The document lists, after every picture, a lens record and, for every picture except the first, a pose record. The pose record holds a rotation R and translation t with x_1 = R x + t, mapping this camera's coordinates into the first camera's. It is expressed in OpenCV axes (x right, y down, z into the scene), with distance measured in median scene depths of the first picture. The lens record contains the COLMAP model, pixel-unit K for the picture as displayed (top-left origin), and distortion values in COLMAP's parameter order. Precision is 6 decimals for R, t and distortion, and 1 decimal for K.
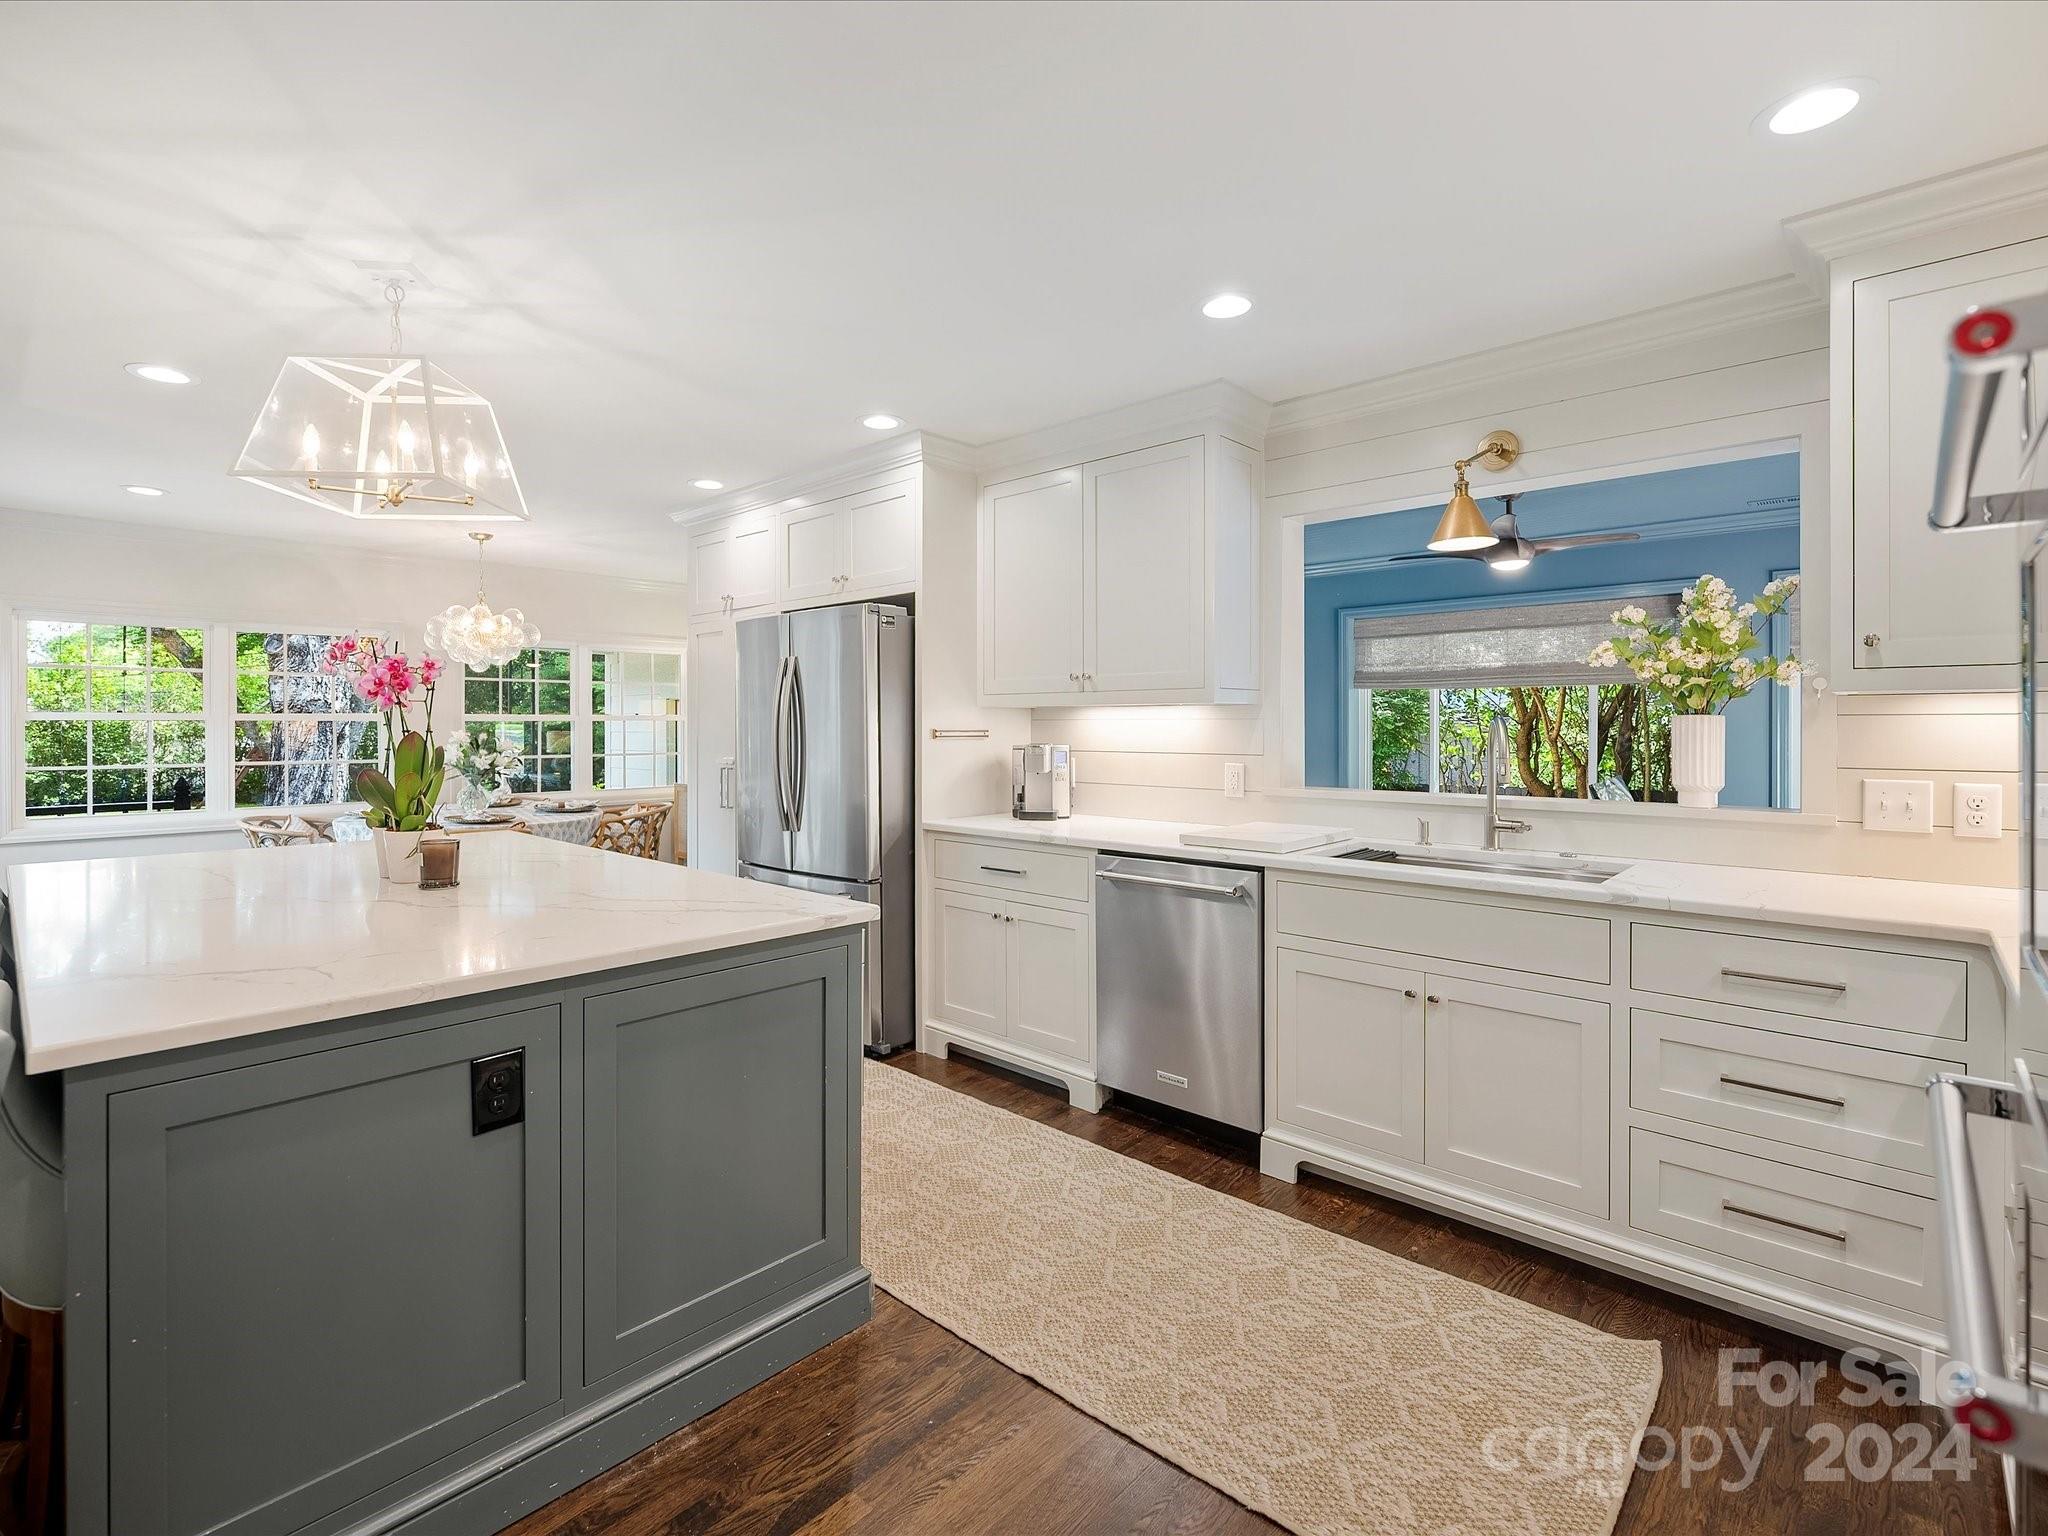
lens RADIAL K [[959.0, 0, 1005.0], [0, 959.0, 726.2], [0, 0, 1]] dist [-0.008089, -0.000728]
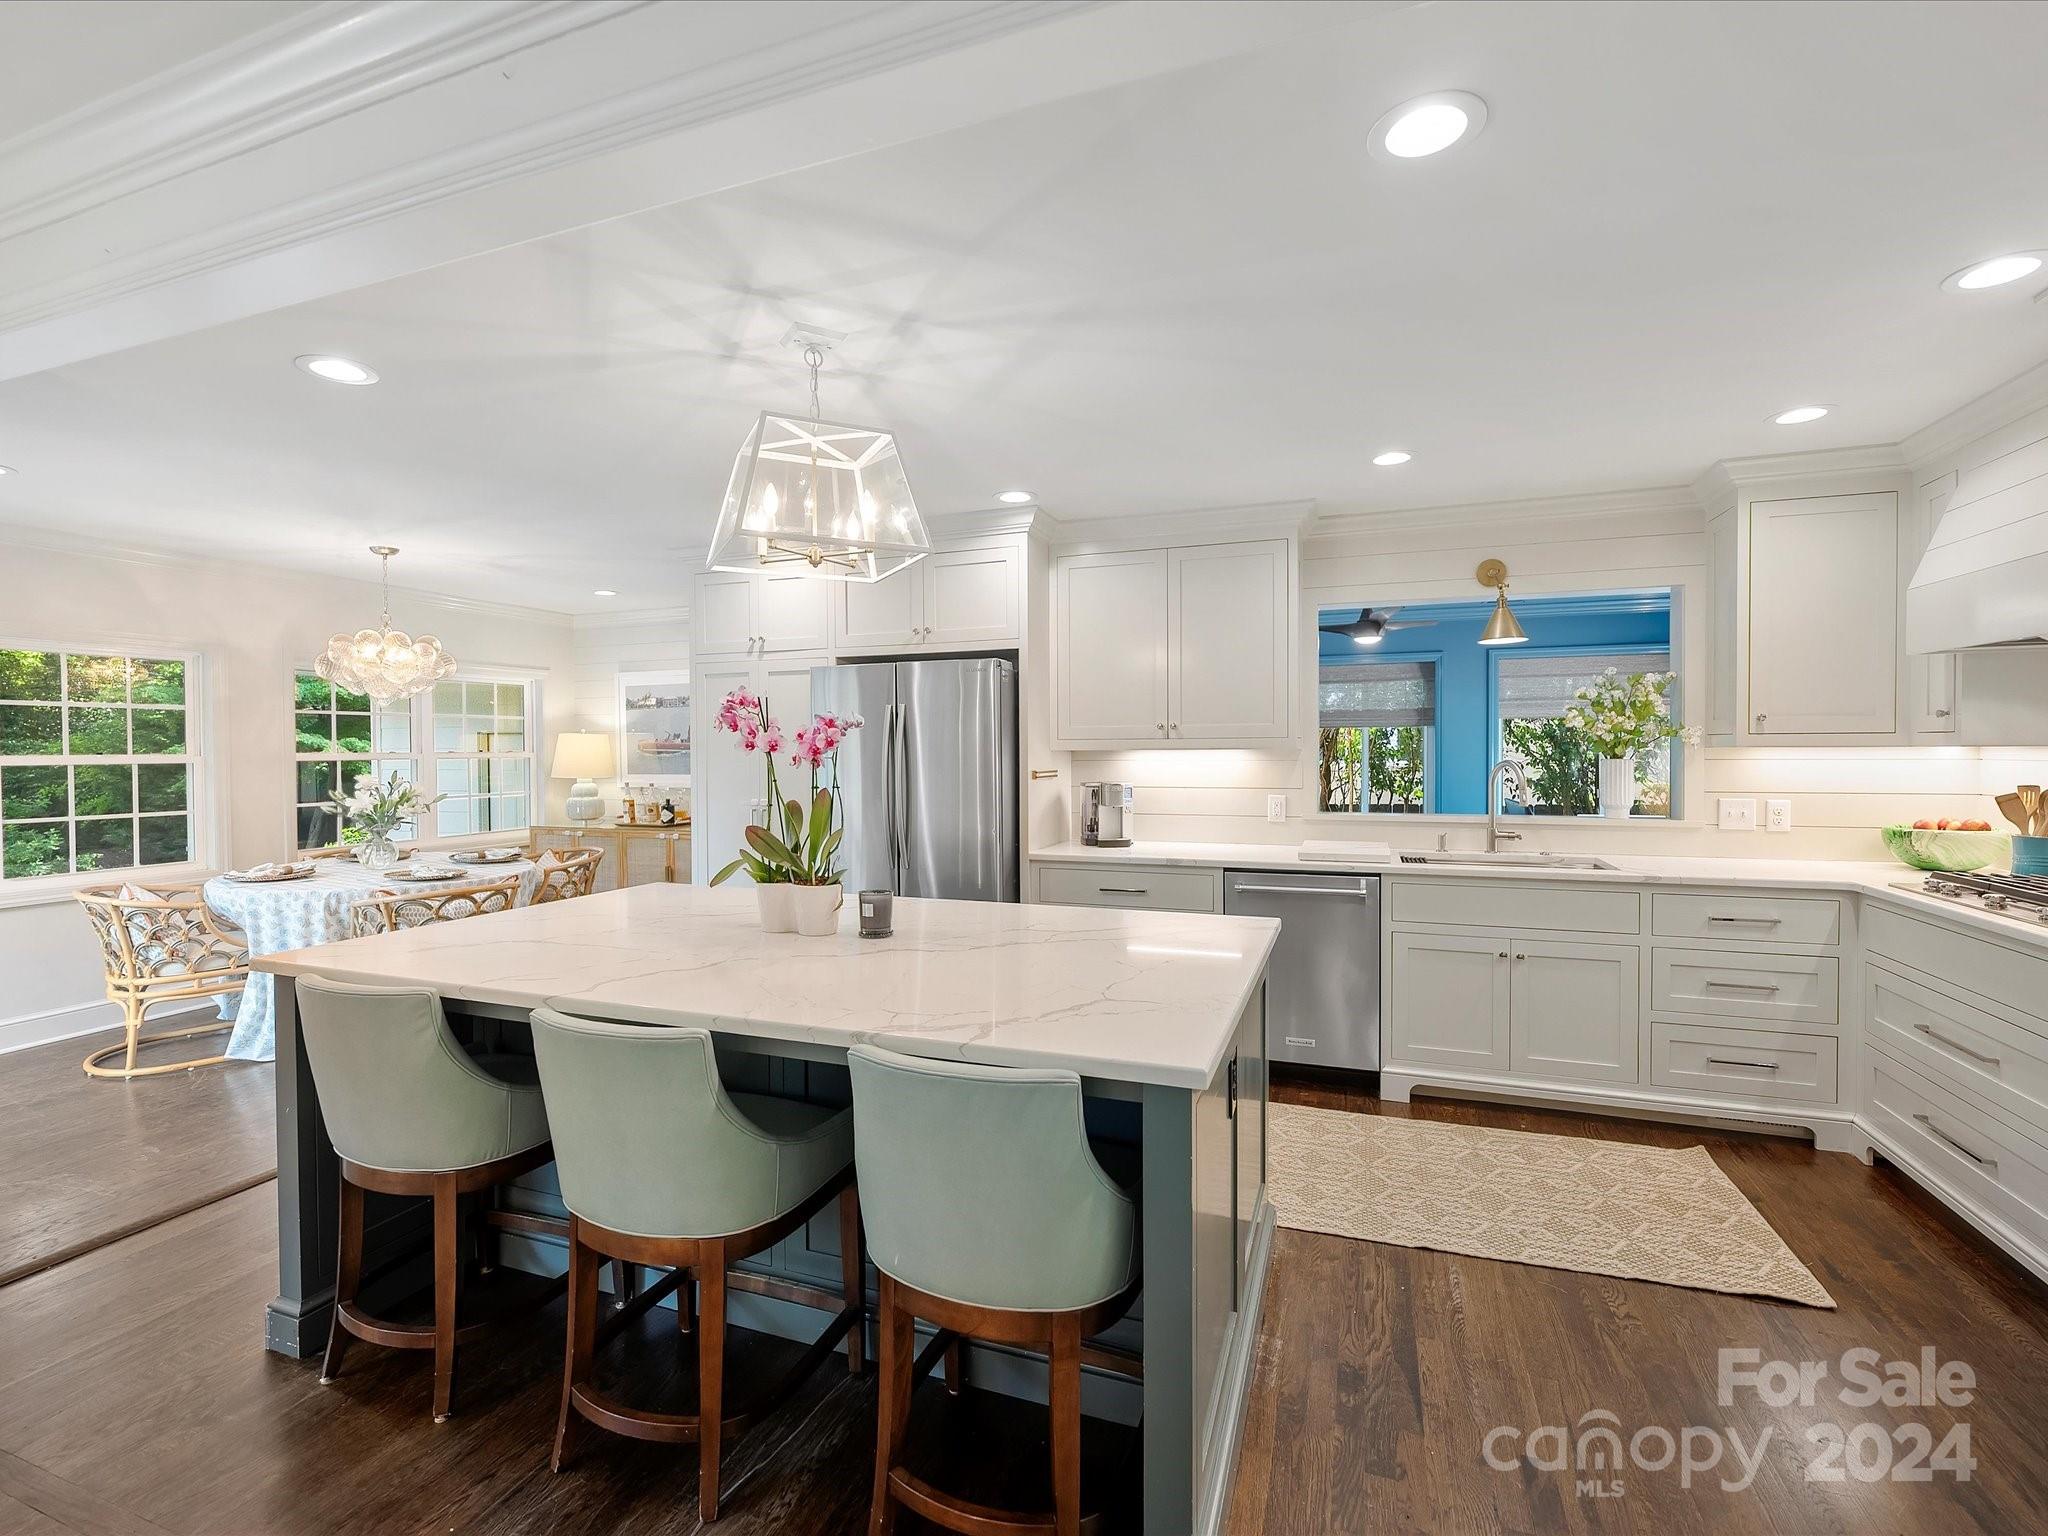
lens RADIAL K [[929.8, 0, 1019.7], [0, 929.8, 762.5], [0, 0, 1]] dist [-0.007401, 0.000017]
pose [[0.920811, -0.009711, 0.389889, -0.710397], [0.005207, 0.999907, 0.012606, -0.028109], [-0.389975, -0.009578, 0.920776, -0.001622]]
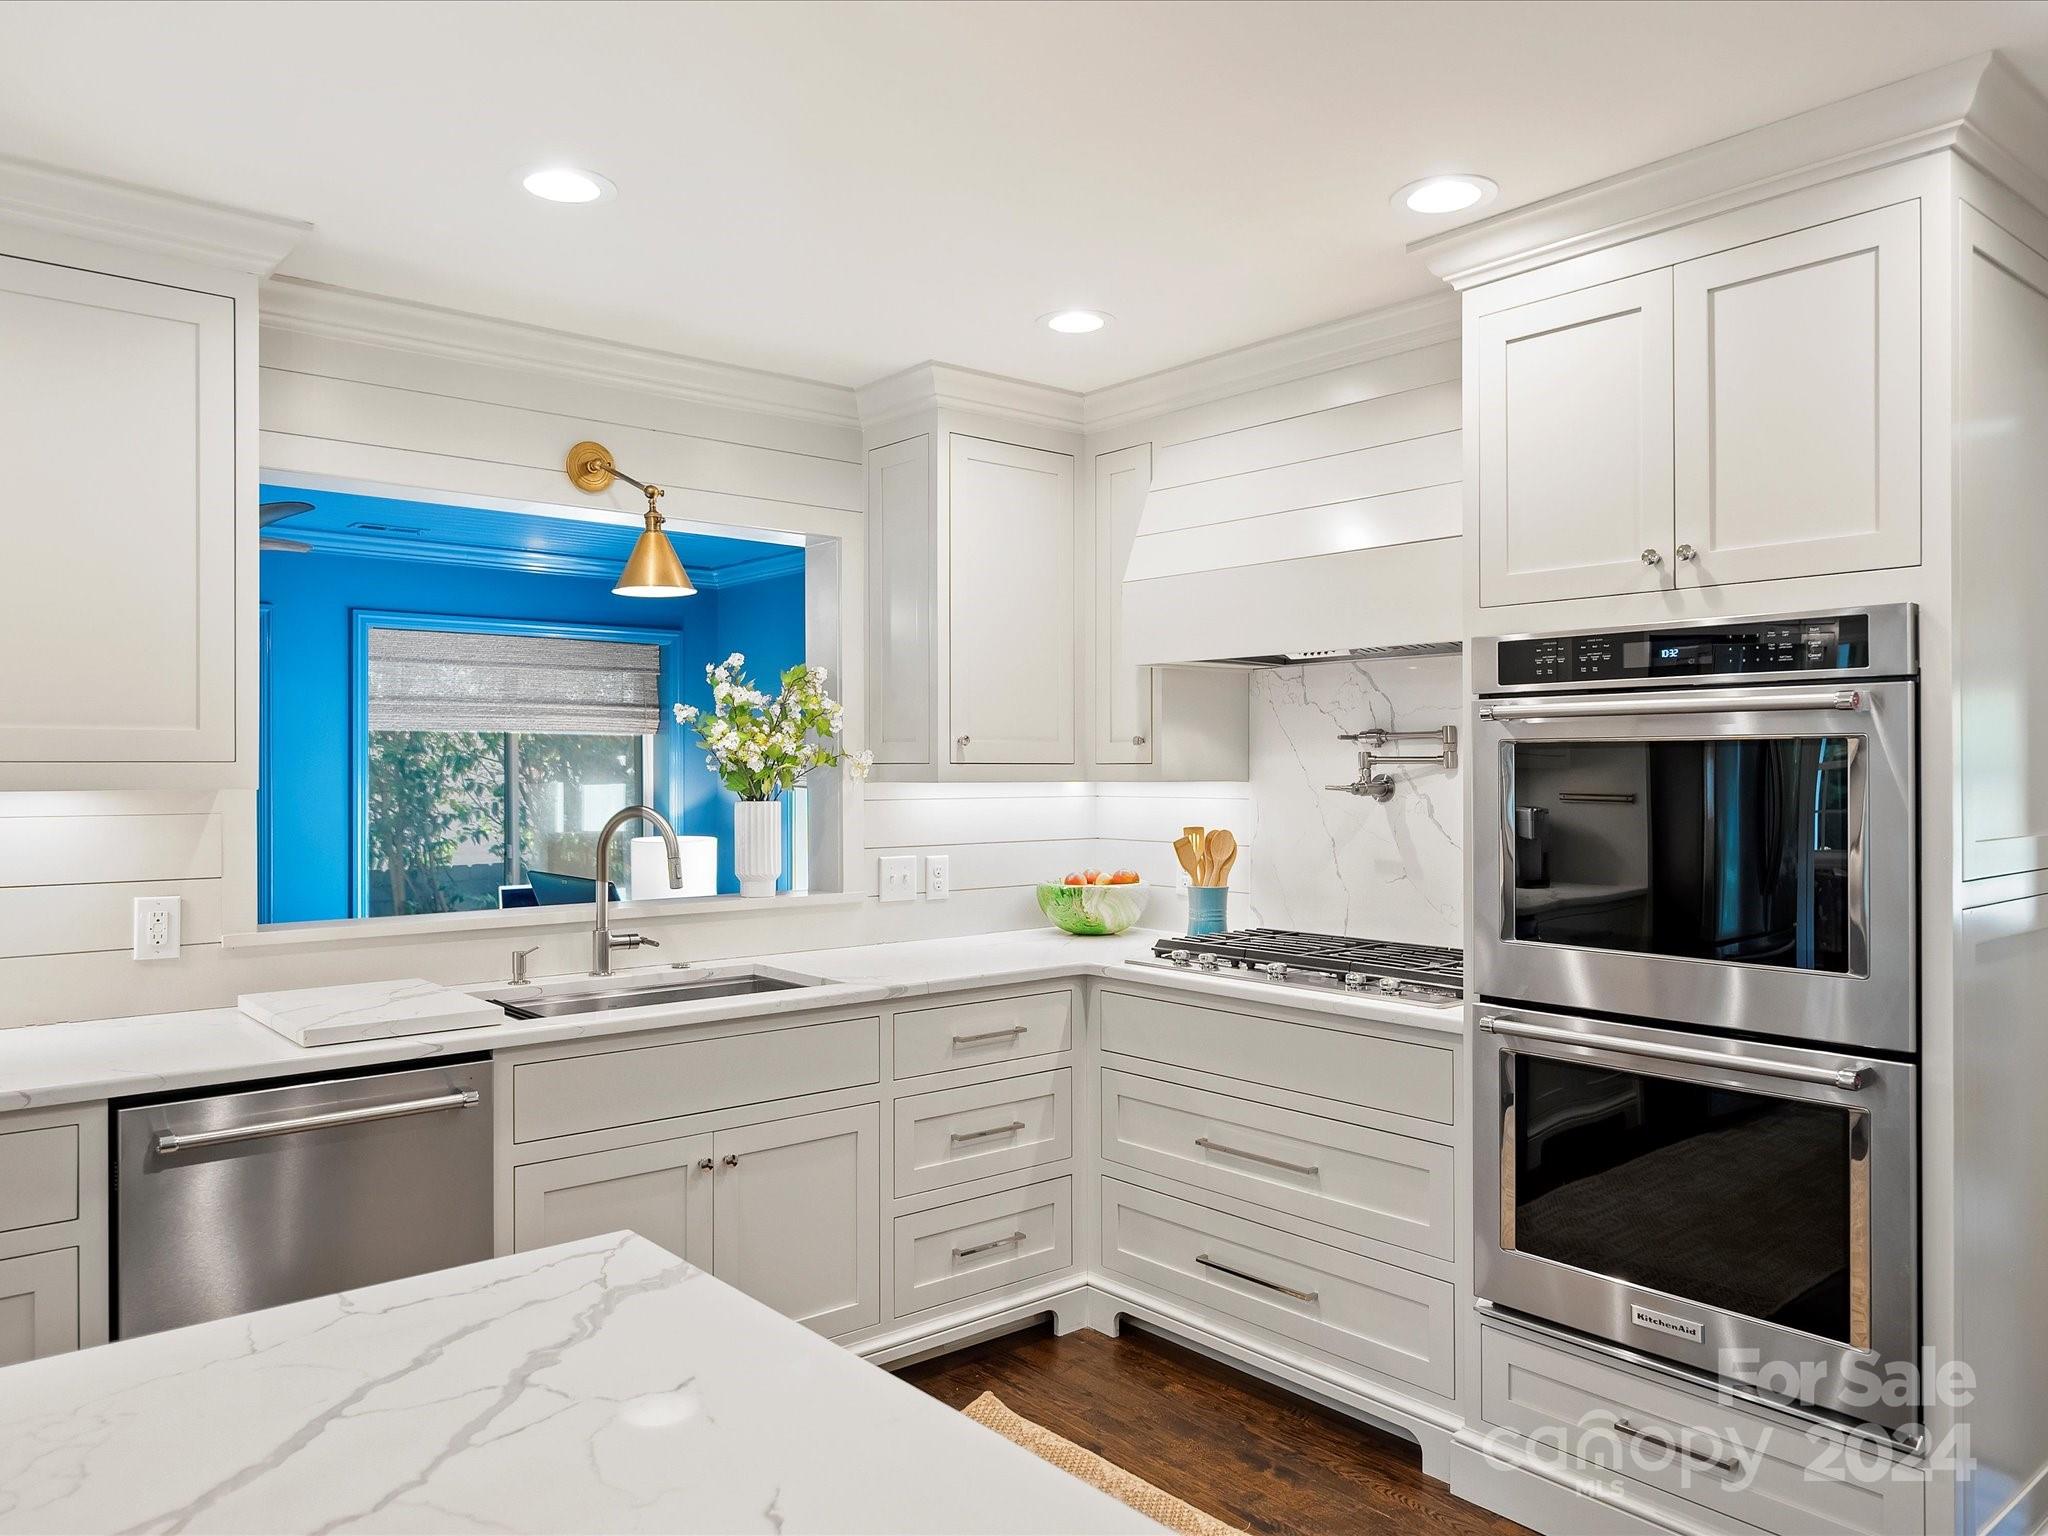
lens RADIAL K [[1446.5, 0, 1029.3], [0, 1446.5, 770.0], [0, 0, 1]] dist [0.019278, -0.009702]
pose [[0.115360, 0.001467, 0.993323, -0.659674], [0.004747, 0.999987, -0.002028, -0.036905], [-0.993312, 0.004949, 0.115352, 0.533888]]
